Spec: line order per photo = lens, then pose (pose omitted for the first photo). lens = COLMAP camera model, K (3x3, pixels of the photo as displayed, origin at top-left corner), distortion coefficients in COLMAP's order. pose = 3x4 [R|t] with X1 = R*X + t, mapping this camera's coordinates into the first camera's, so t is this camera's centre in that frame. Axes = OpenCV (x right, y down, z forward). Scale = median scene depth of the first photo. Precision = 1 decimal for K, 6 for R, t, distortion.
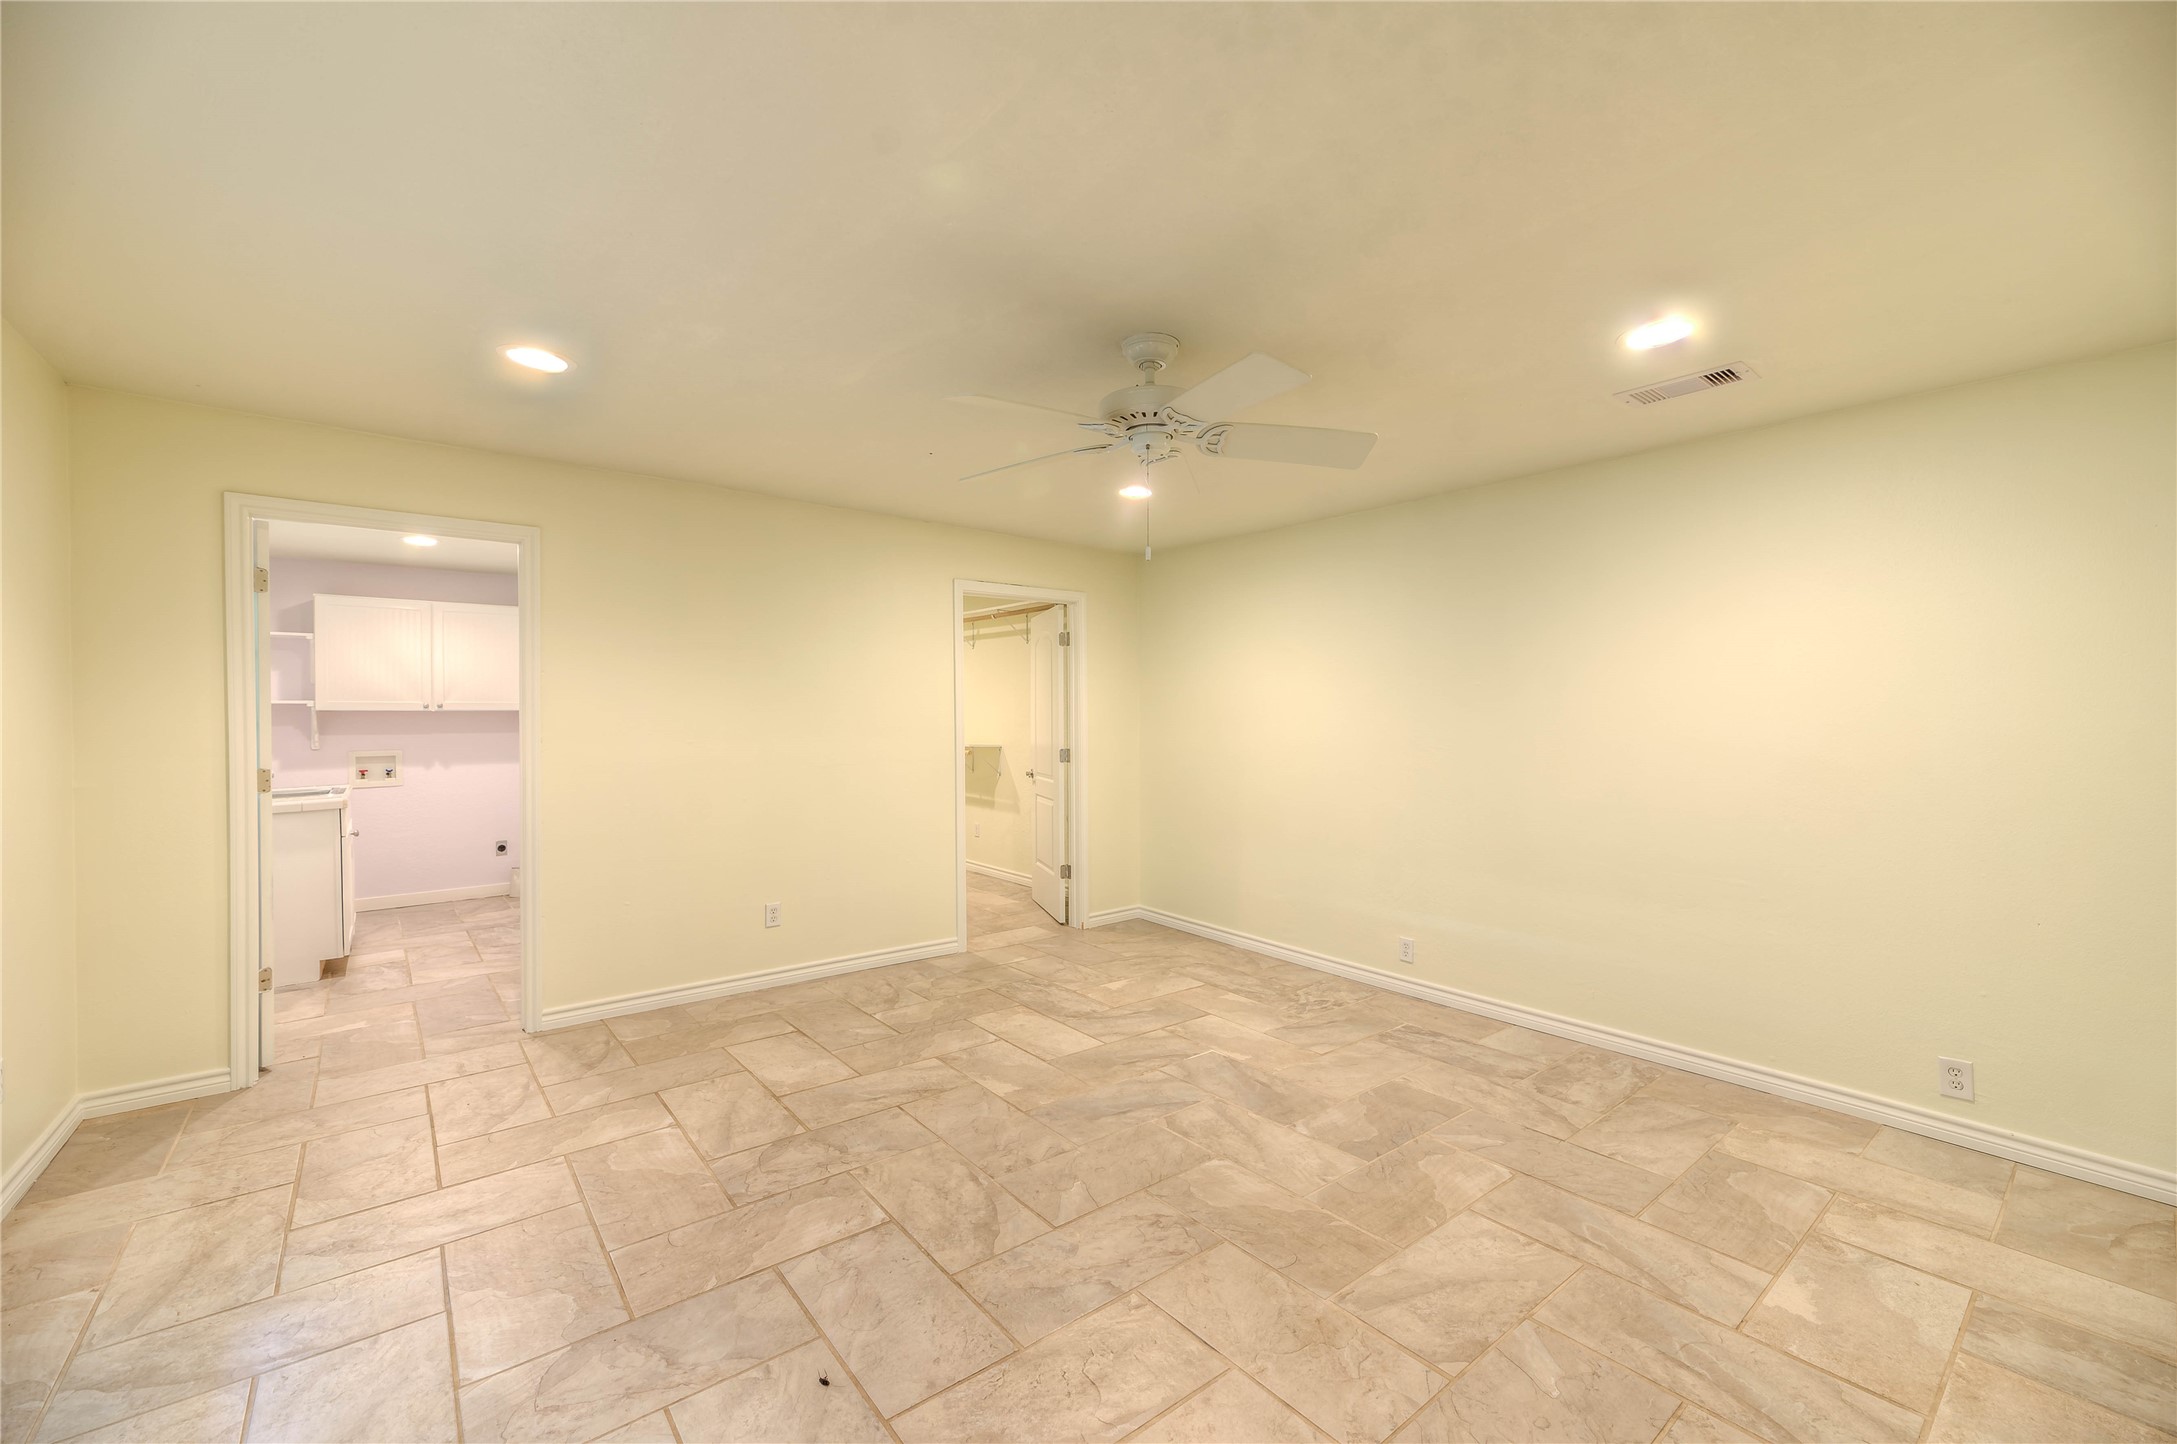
lens RADIAL K [[867.9, 0, 1093.7], [0, 867.9, 725.4], [0, 0, 1]] dist [0.000405, -0.000042]
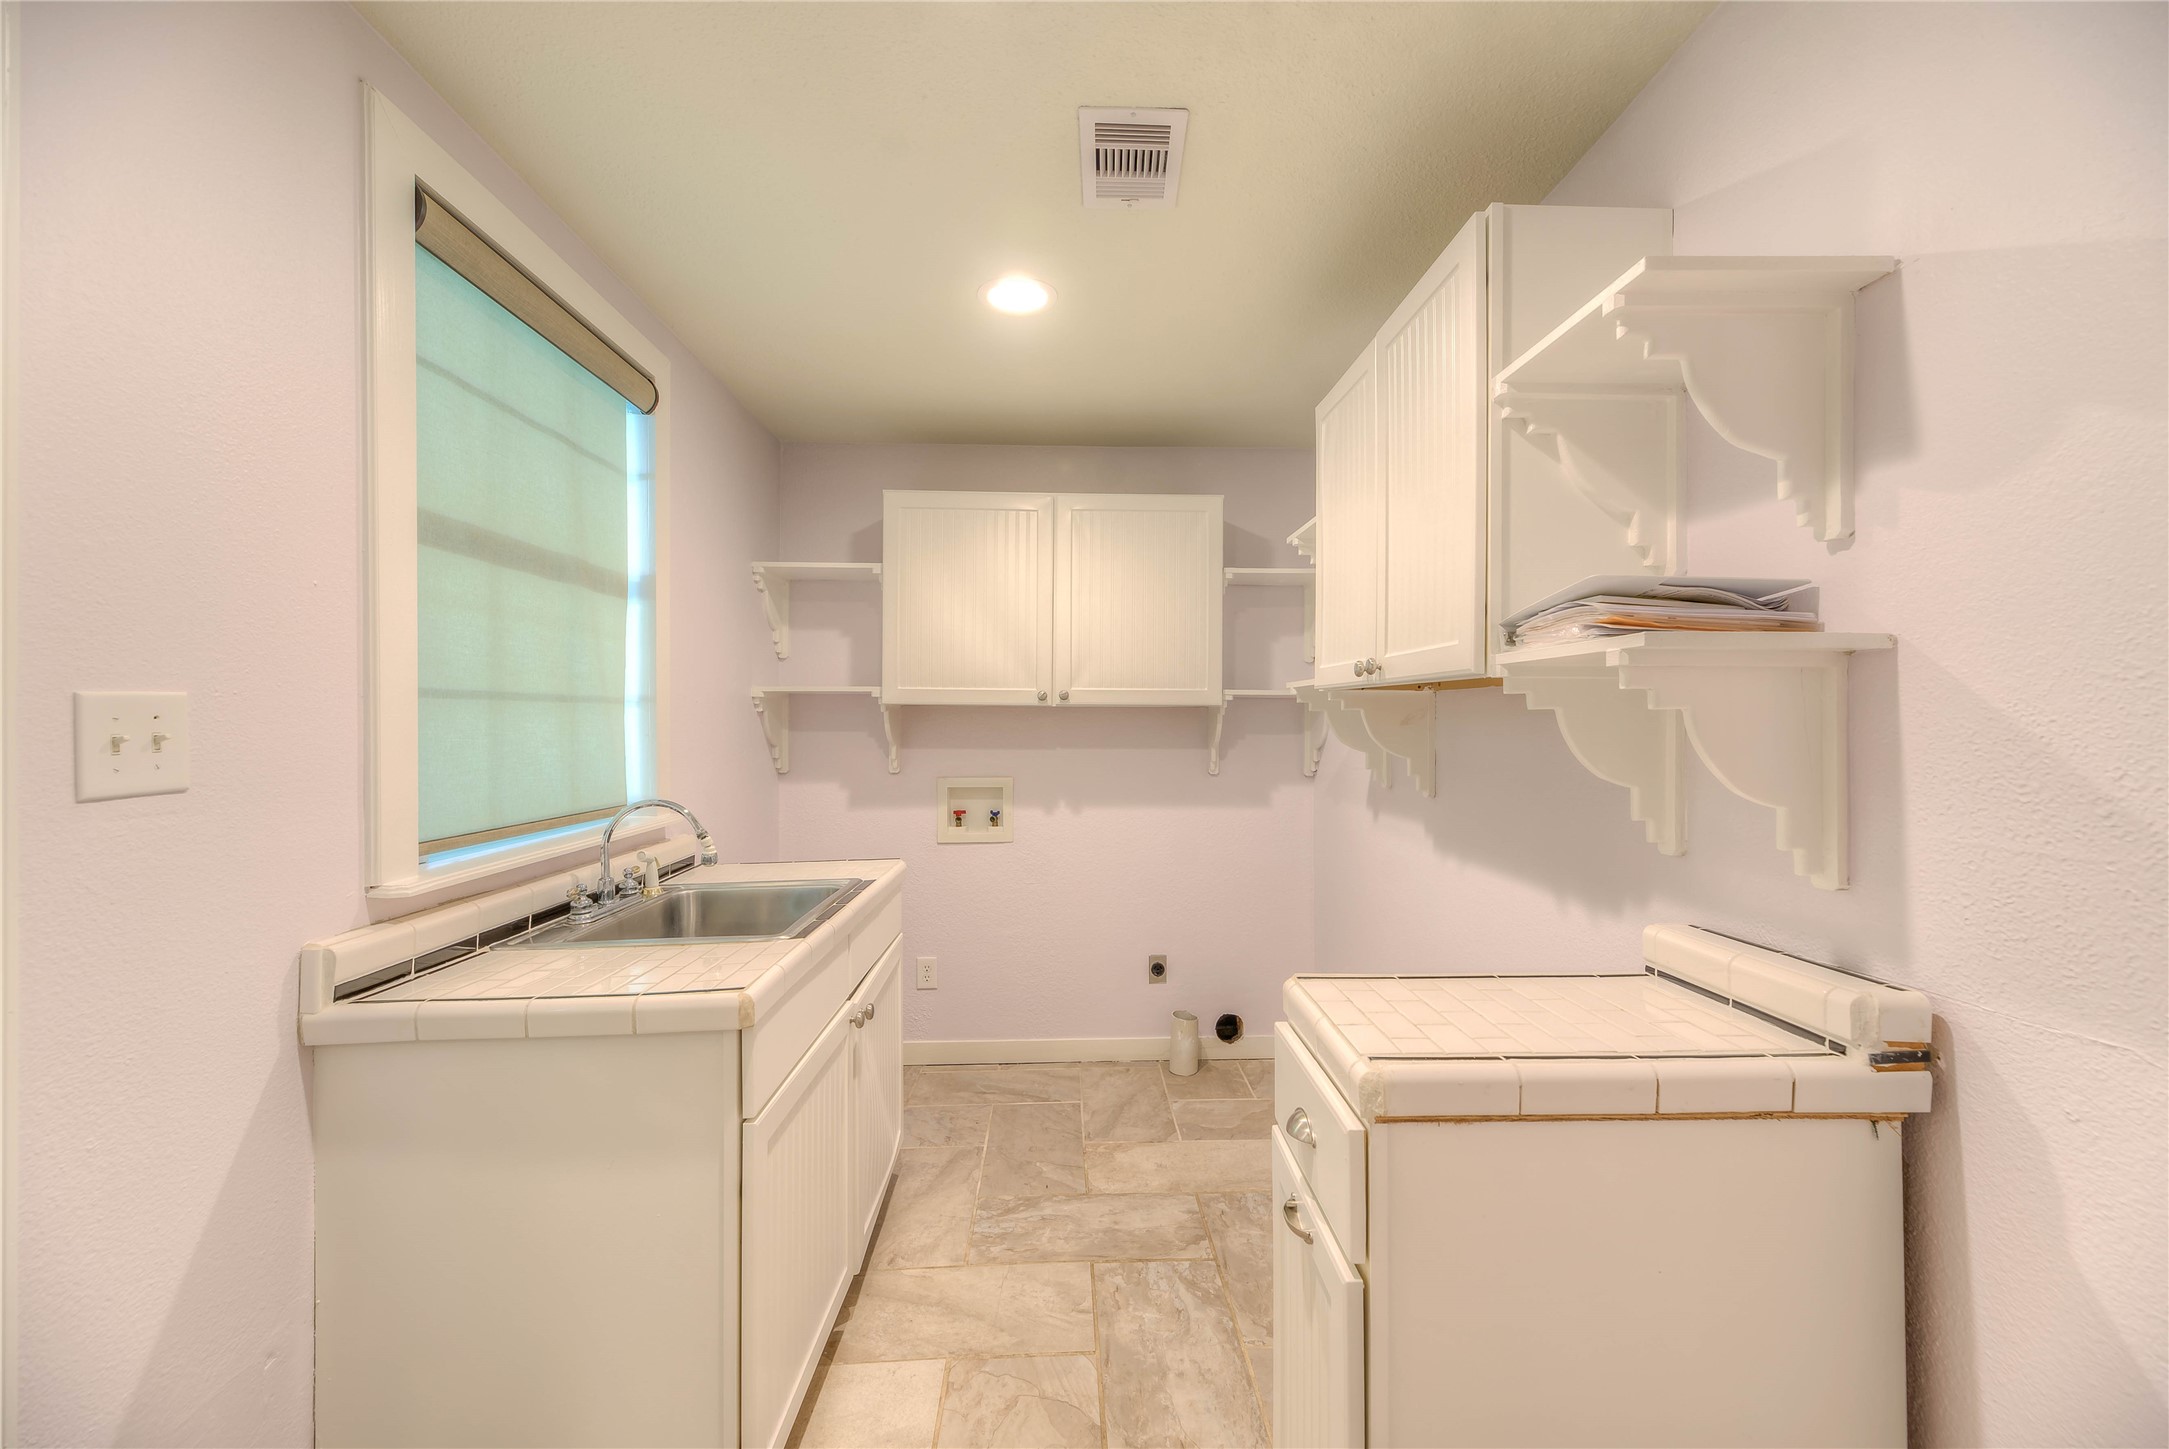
lens RADIAL K [[896.7, 0, 1083.6], [0, 896.7, 724.6], [0, 0, 1]] dist [0.017058, -0.001878]
pose [[0.790901, 0.006425, -0.611910, -0.087263], [-0.013946, 0.999874, -0.007527, -0.000373], [0.611785, 0.014487, 0.790892, 0.122159]]
